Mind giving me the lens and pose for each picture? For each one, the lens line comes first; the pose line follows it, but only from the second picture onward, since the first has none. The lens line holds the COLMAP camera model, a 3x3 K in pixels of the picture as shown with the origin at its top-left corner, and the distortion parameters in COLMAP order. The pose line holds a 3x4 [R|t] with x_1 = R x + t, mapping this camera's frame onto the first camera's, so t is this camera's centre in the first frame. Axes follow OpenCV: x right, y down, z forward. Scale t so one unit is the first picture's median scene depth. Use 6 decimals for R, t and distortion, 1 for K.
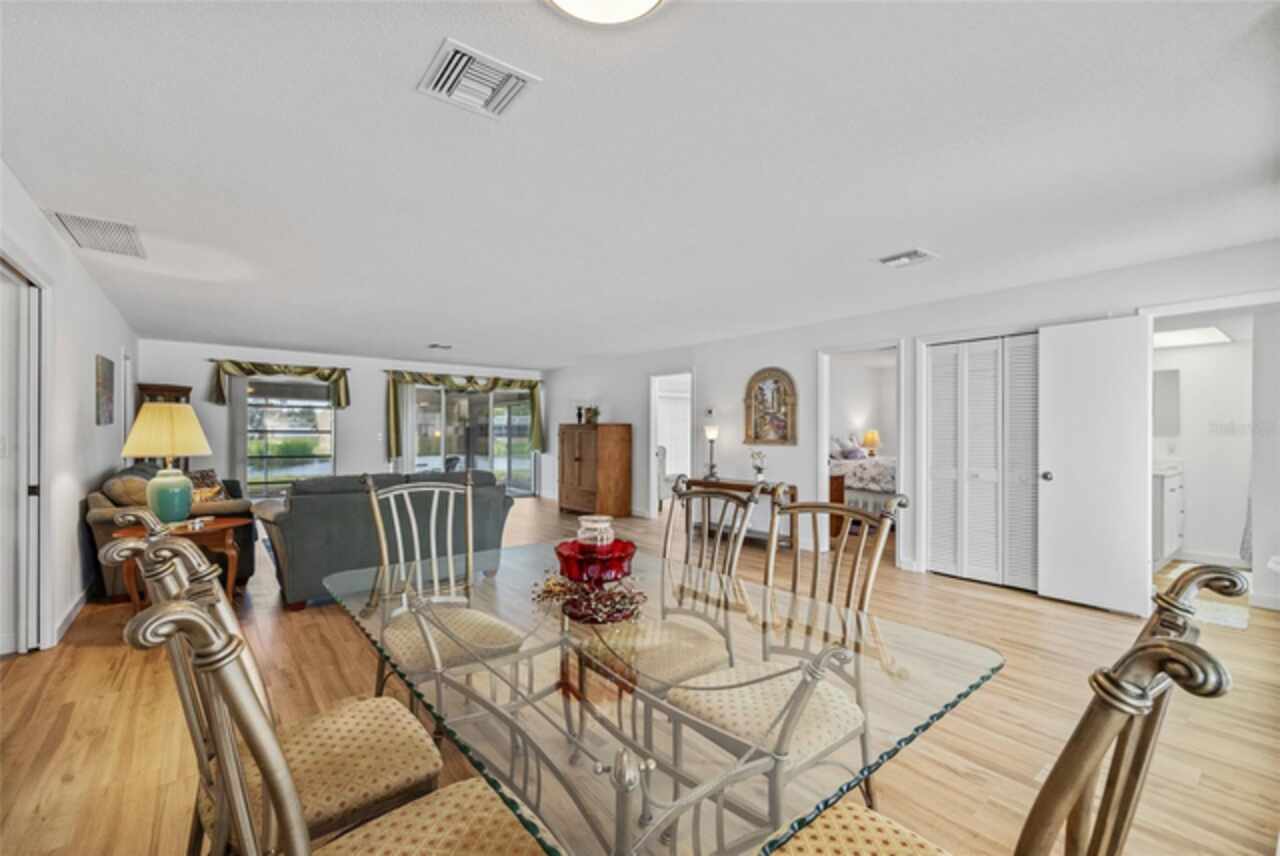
lens RADIAL K [[535.0, 0, 640.7], [0, 535.0, 432.0], [0, 0, 1]] dist [-0.000495, 0.001114]
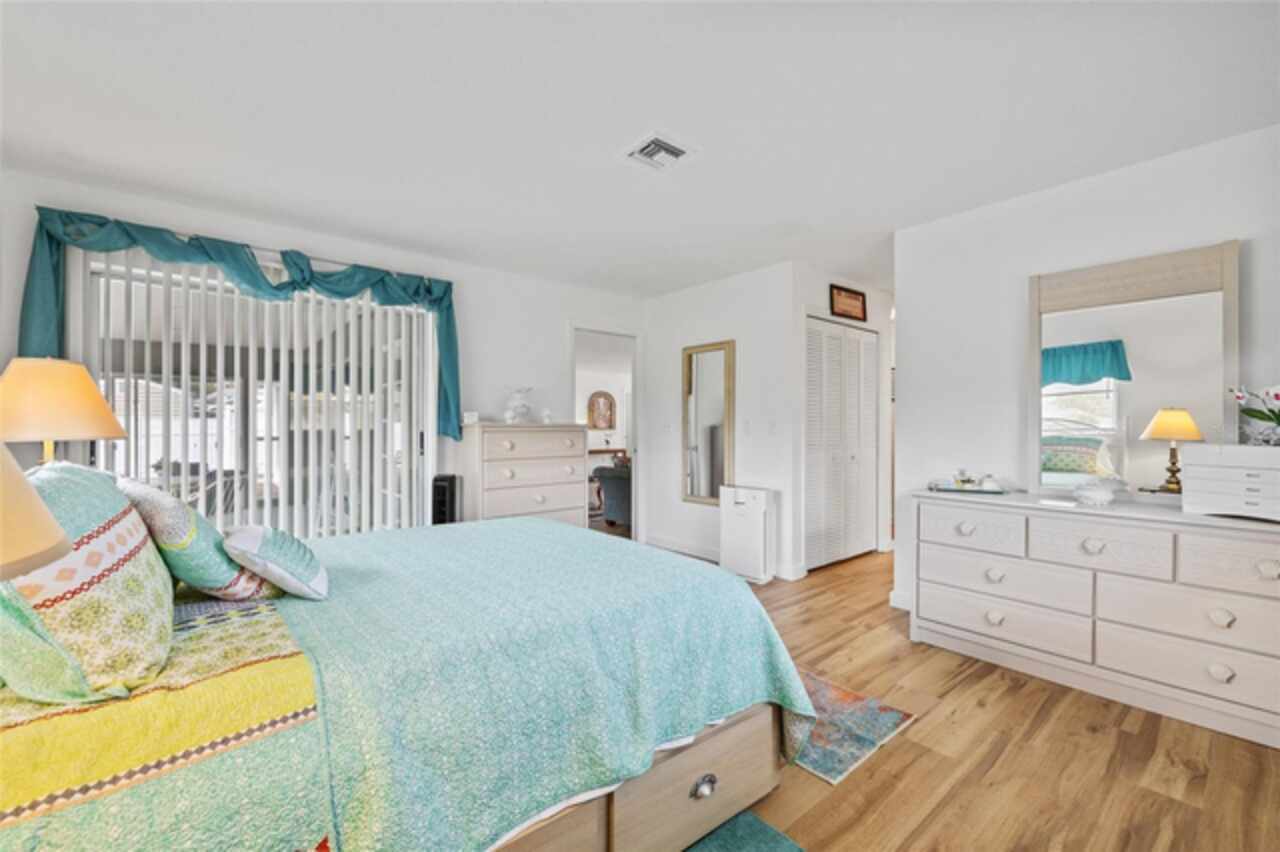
lens RADIAL K [[504.8, 0, 637.5], [0, 504.8, 425.3], [0, 0, 1]] dist [0.002266, 0.000173]
pose [[-0.018760, -0.003234, 0.999819, -1.321088], [-0.002580, 0.999992, 0.003186, 0.000243], [-0.999821, -0.002520, -0.018768, 0.723340]]
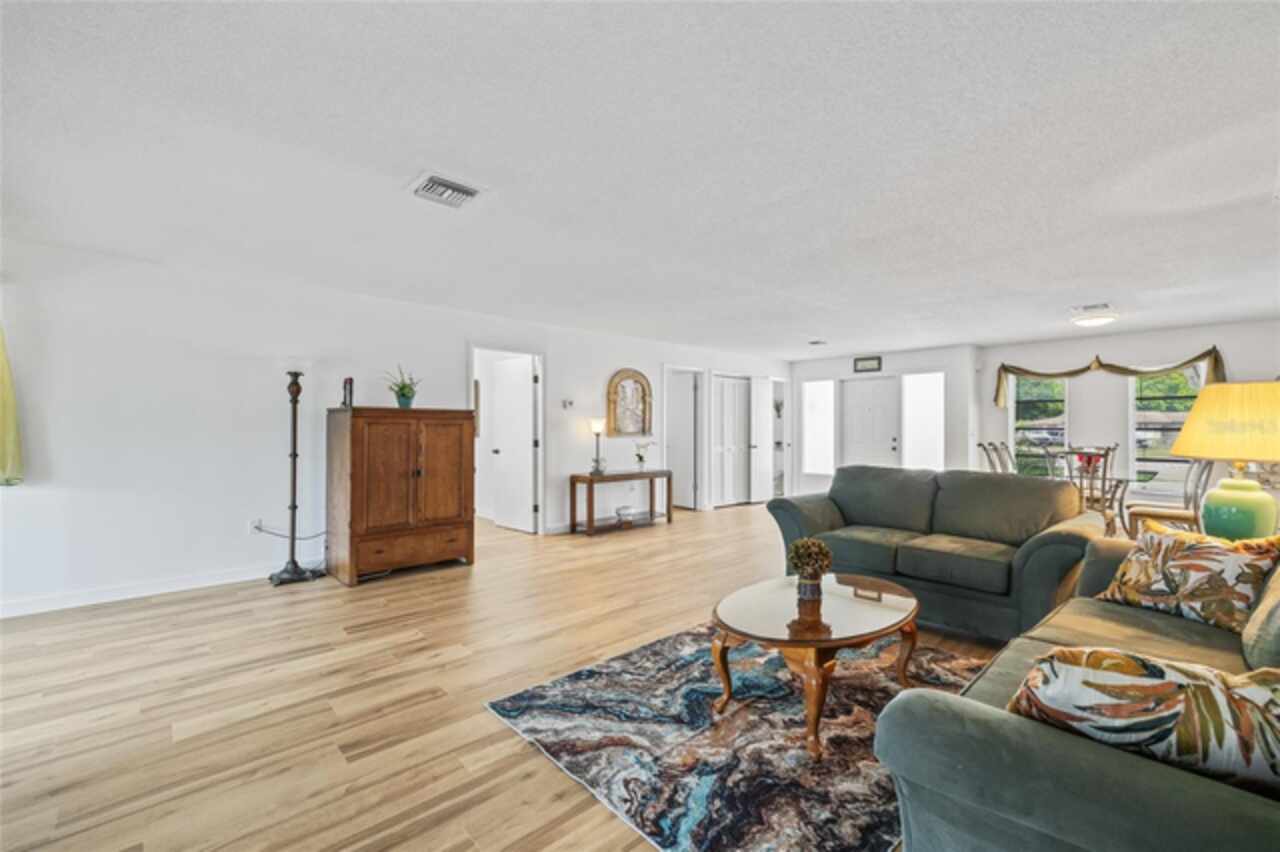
lens RADIAL K [[535.0, 0, 634.8], [0, 535.0, 421.7], [0, 0, 1]] dist [-0.000495, 0.001114]
pose [[-0.063880, 0.008453, 0.997922, -0.714002], [-0.003489, 0.999956, -0.008693, 0.001451], [-0.997951, -0.004038, -0.063848, 0.850473]]
